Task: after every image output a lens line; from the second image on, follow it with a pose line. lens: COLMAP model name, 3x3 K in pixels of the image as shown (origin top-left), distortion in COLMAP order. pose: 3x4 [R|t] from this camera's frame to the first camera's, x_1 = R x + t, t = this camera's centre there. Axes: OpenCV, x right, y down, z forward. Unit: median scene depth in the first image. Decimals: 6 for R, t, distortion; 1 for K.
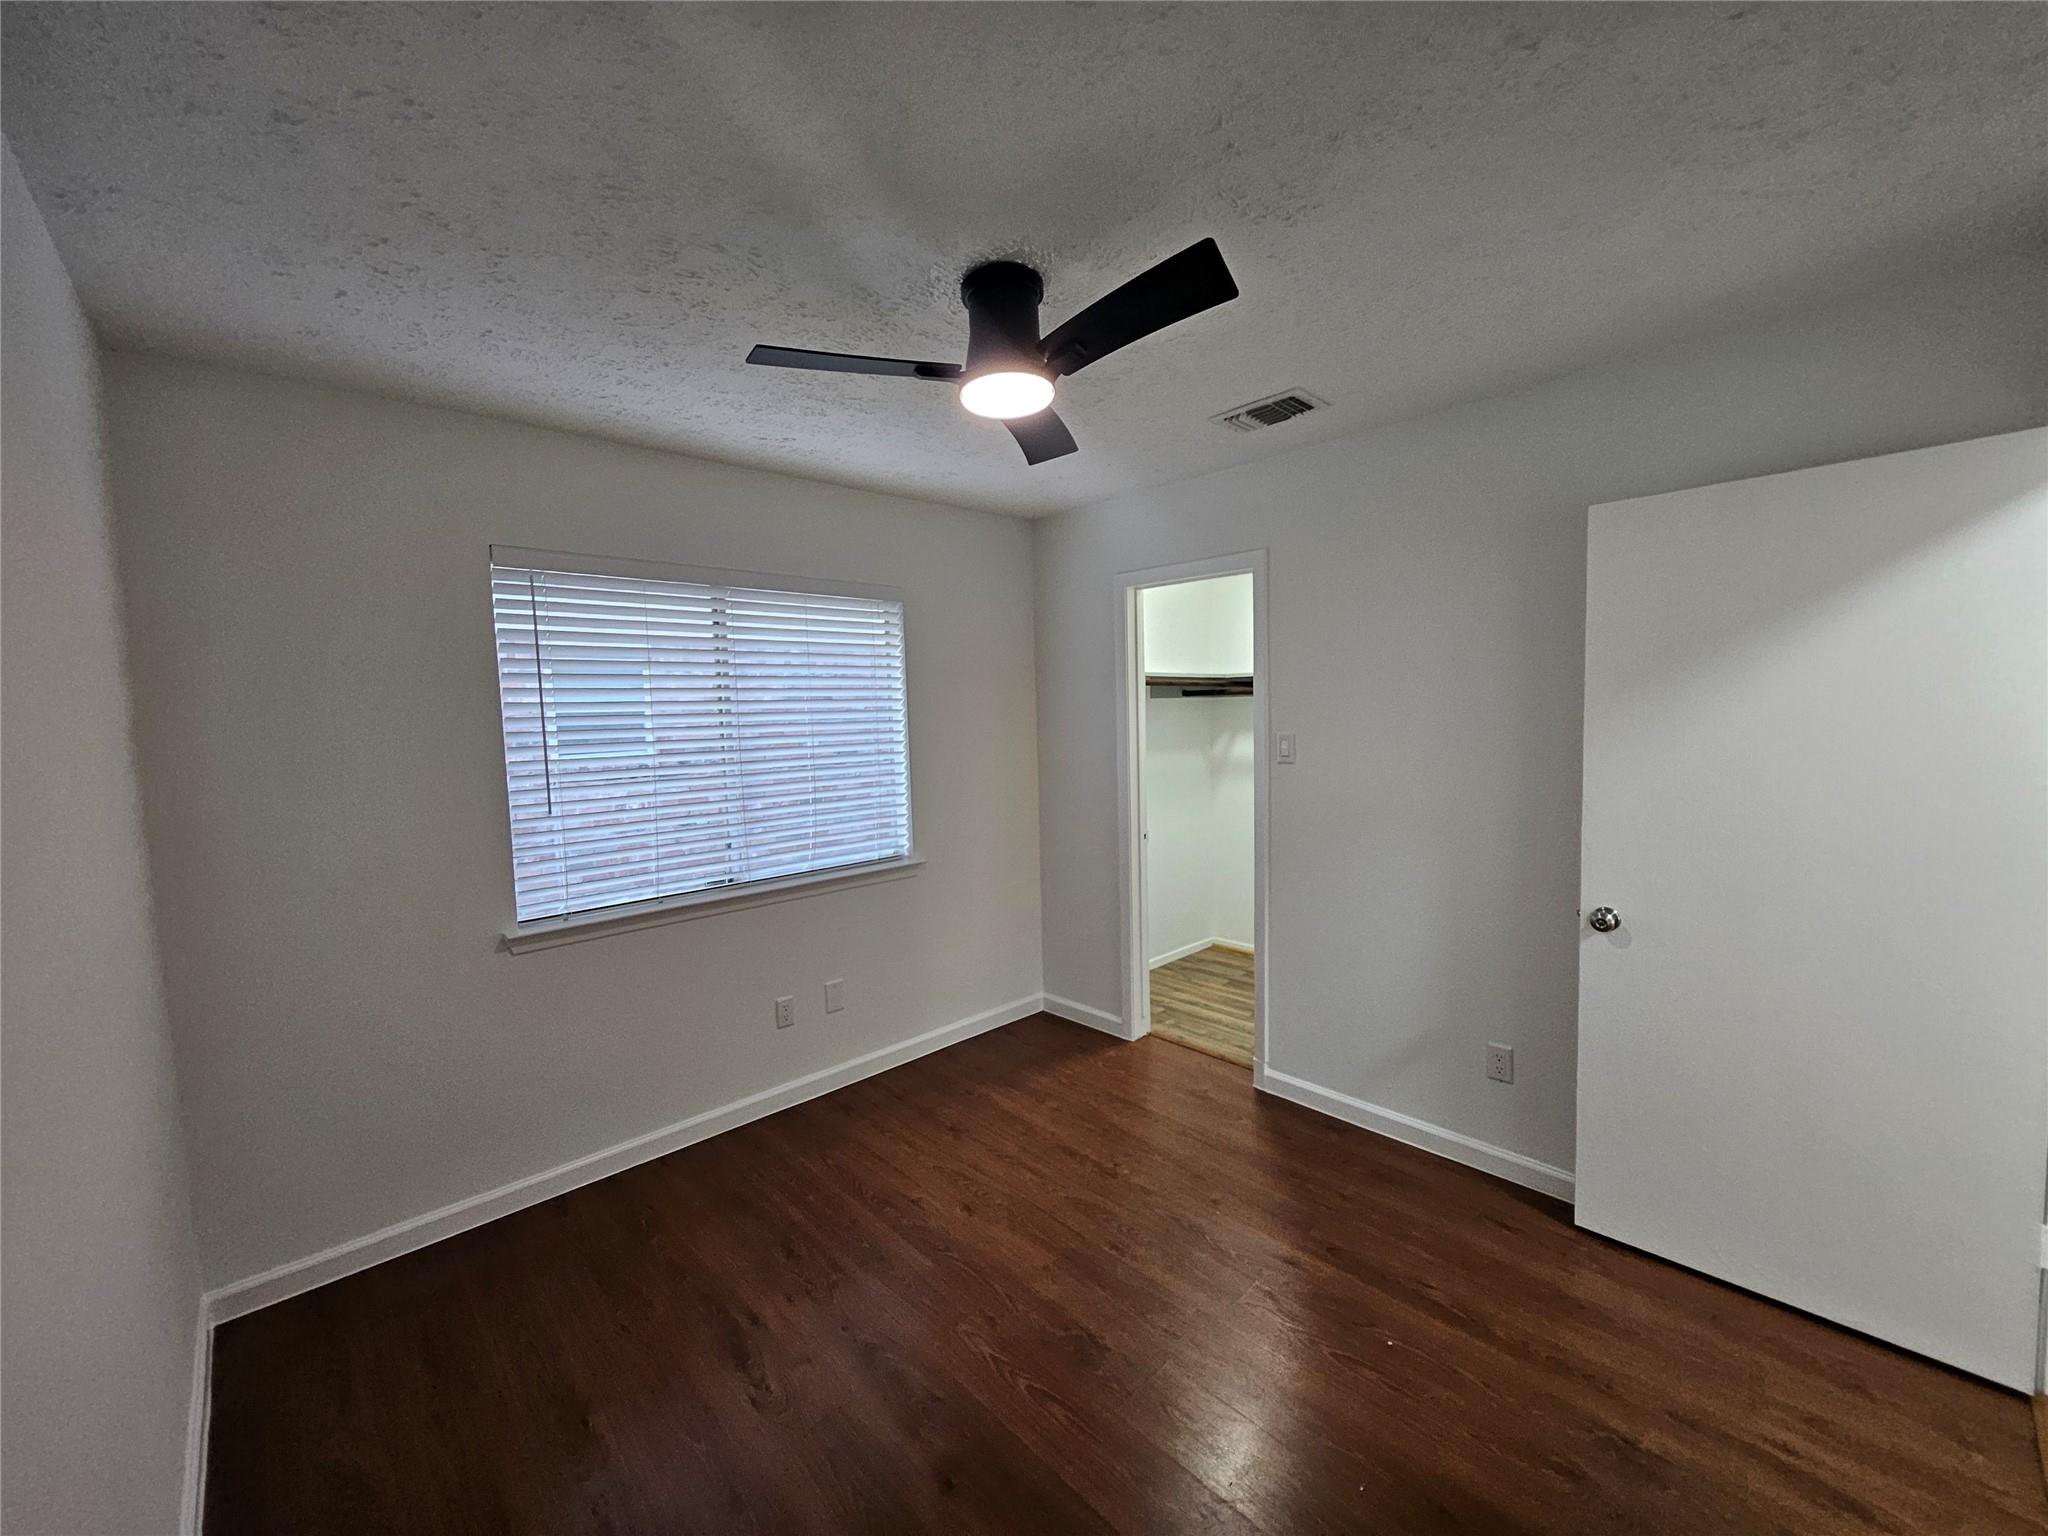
lens RADIAL K [[812.8, 0, 1019.4], [0, 812.8, 773.3], [0, 0, 1]] dist [0.002322, 0.000261]
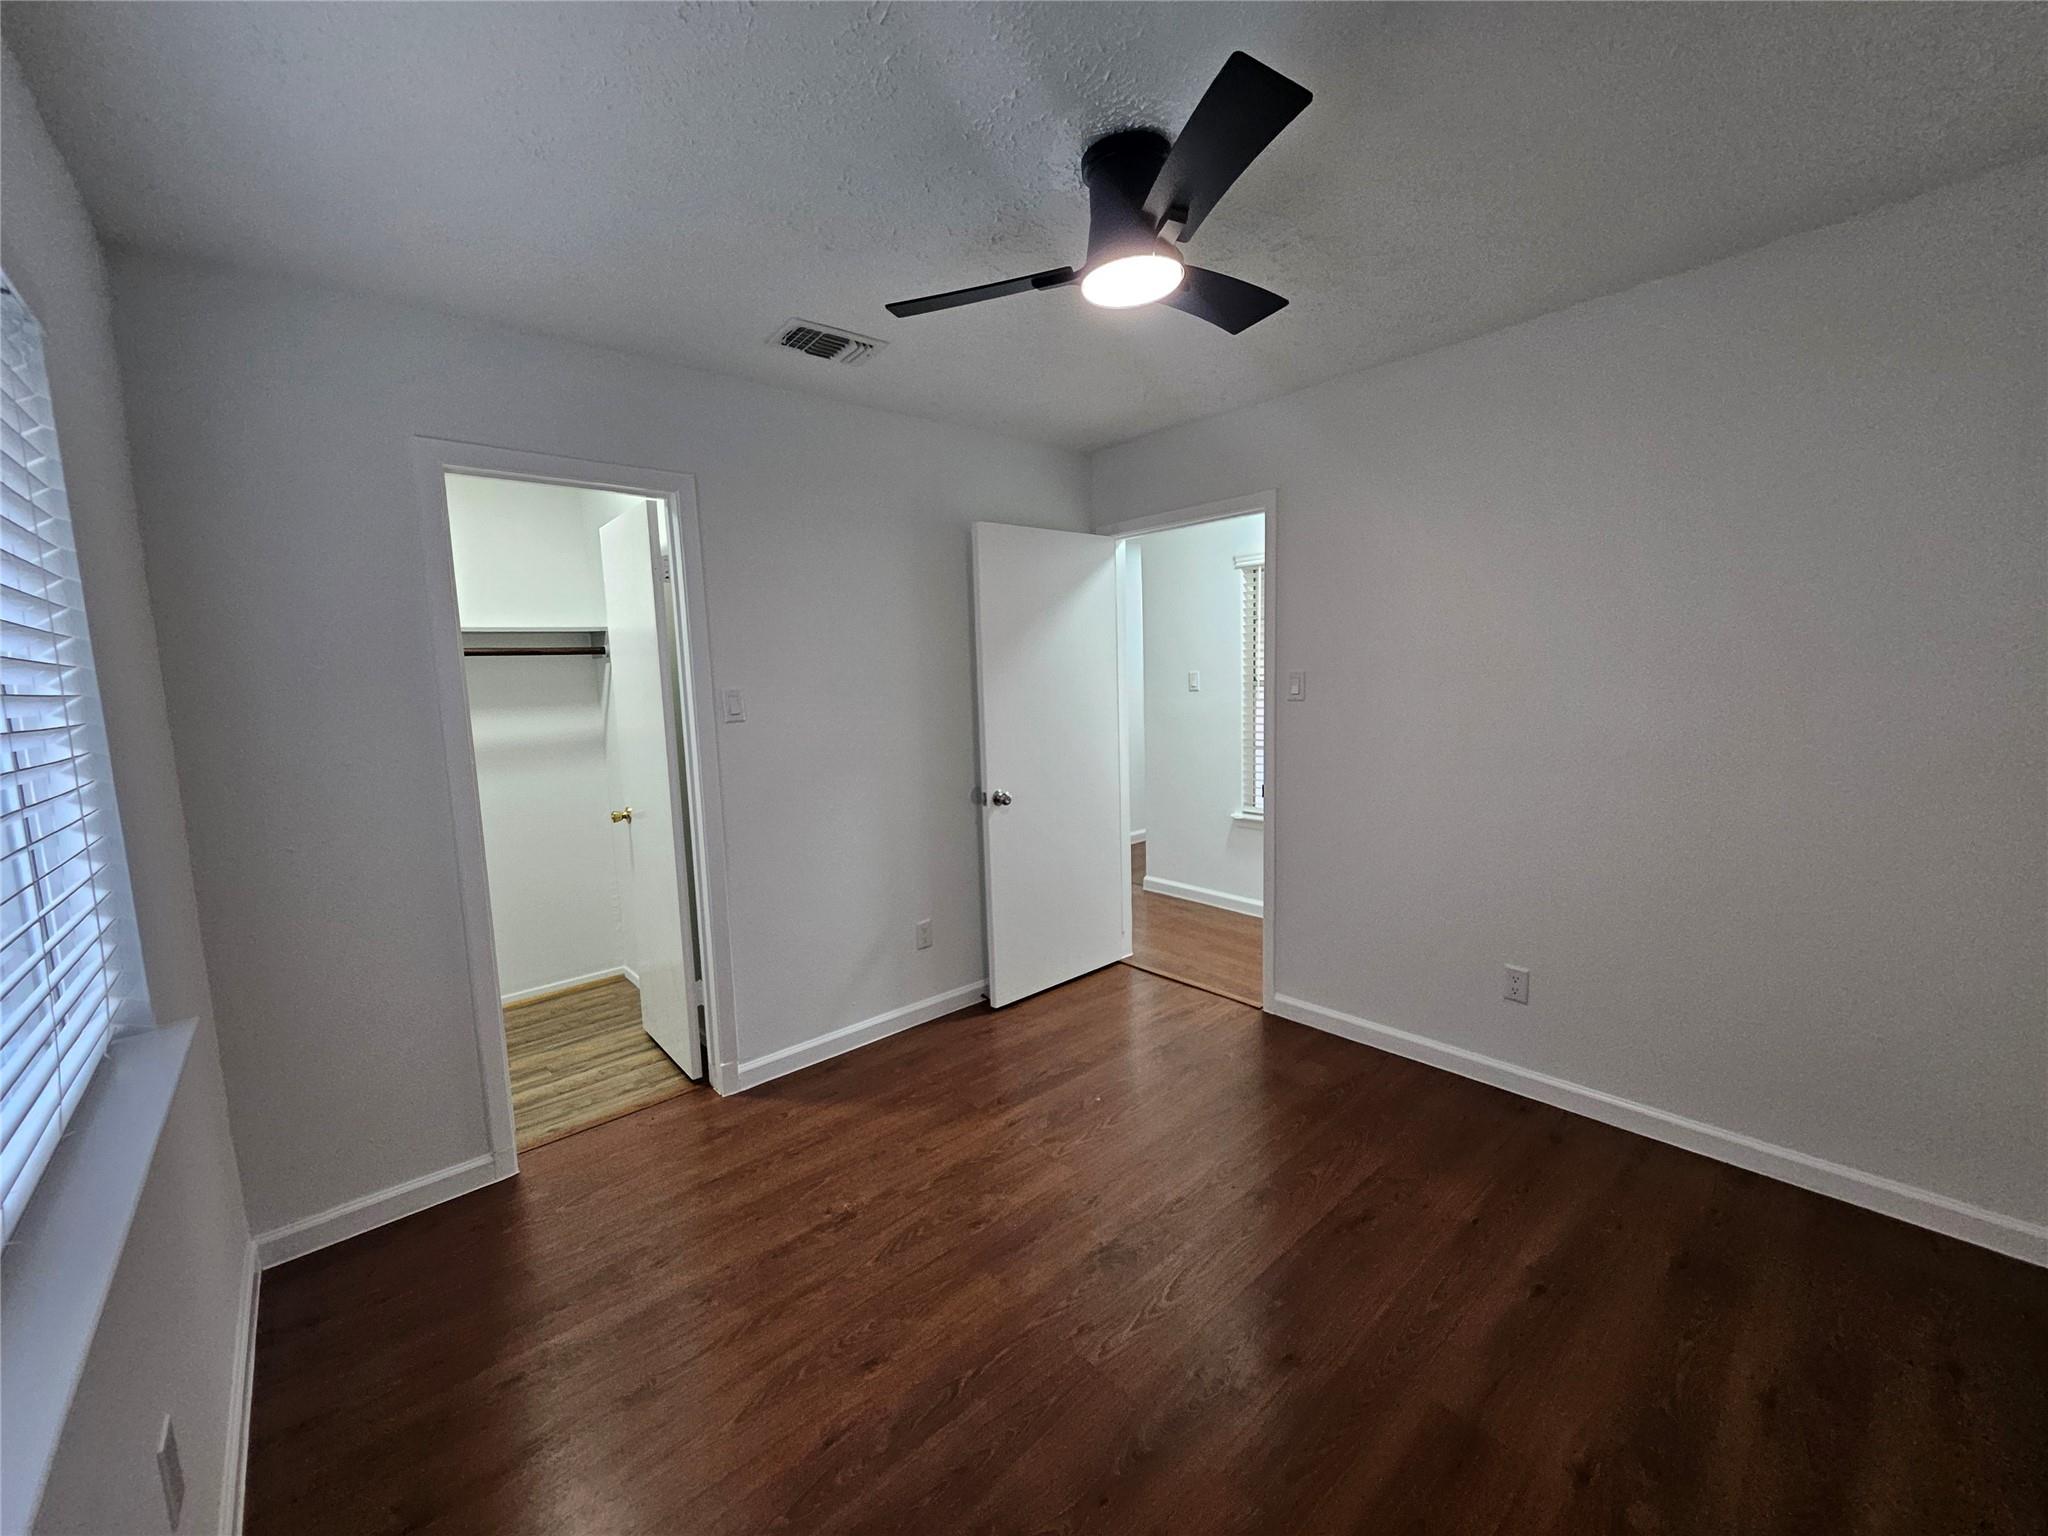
lens RADIAL K [[812.8, 0, 1026.0], [0, 812.8, 768.3], [0, 0, 1]] dist [0.002322, 0.000261]
pose [[0.019913, -0.097939, 0.994993, -0.689473], [0.116214, 0.988671, 0.094990, -0.009179], [-0.993025, 0.113740, 0.031070, 0.788511]]
